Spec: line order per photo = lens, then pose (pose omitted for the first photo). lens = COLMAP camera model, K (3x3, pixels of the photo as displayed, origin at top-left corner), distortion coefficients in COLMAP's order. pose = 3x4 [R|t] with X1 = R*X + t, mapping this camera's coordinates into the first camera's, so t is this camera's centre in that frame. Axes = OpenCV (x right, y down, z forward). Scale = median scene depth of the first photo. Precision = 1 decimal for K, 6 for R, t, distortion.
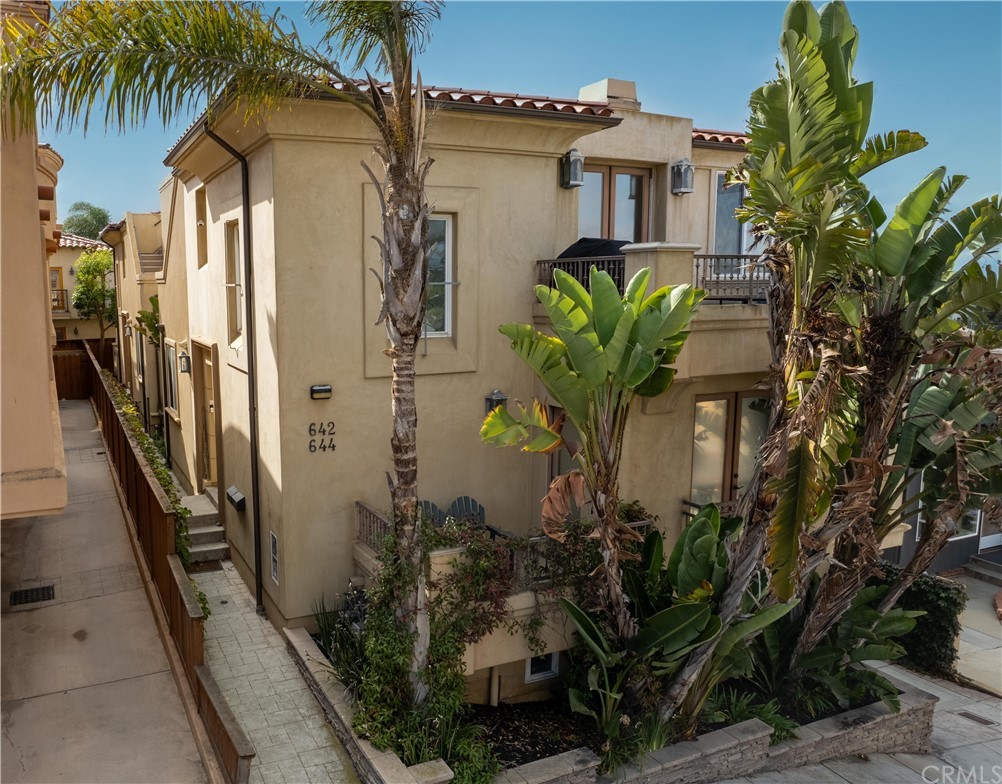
lens RADIAL K [[790.2, 0, 384.4], [0, 790.2, 399.7], [0, 0, 1]] dist [-0.063843, 0.050432]
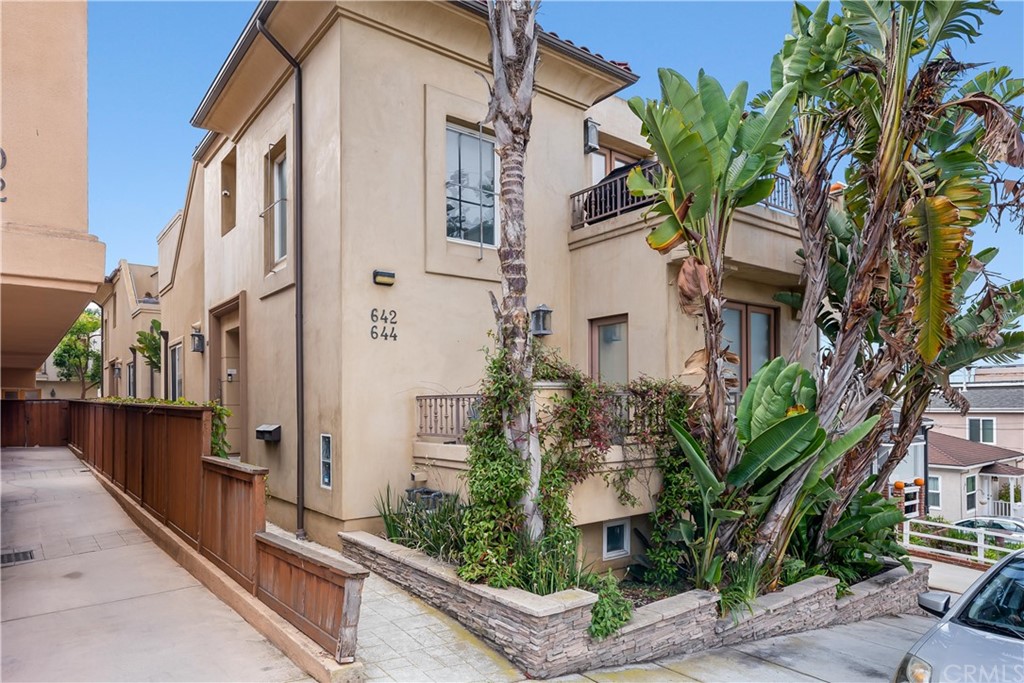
lens RADIAL K [[624.7, 0, 506.5], [0, 624.7, 398.5], [0, 0, 1]] dist [0.007071, 0.001227]
pose [[0.965375, 0.006686, 0.260779, -0.145036], [0.033400, 0.988276, -0.148980, 0.279782], [-0.258718, 0.152532, 0.953834, 0.260300]]
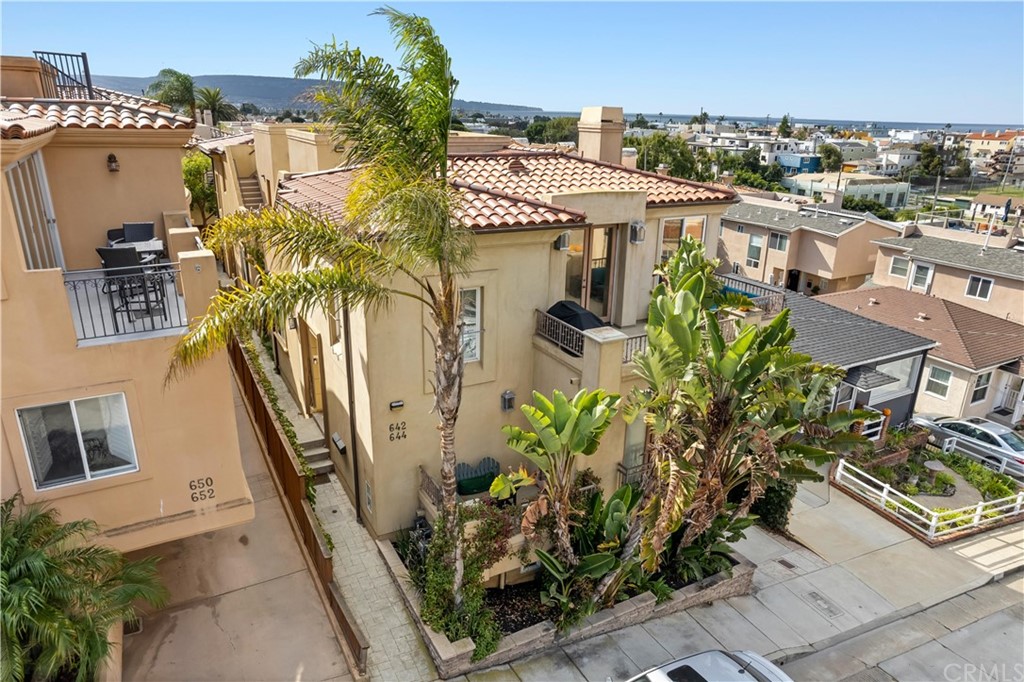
lens RADIAL K [[668.3, 0, 502.8], [0, 668.3, 336.5], [0, 0, 1]] dist [-0.061773, 0.039423]
pose [[0.995220, -0.005770, 0.097492, 0.002258], [-0.012143, 0.983196, 0.182150, -0.422768], [-0.096905, -0.182463, 0.978426, -0.331997]]
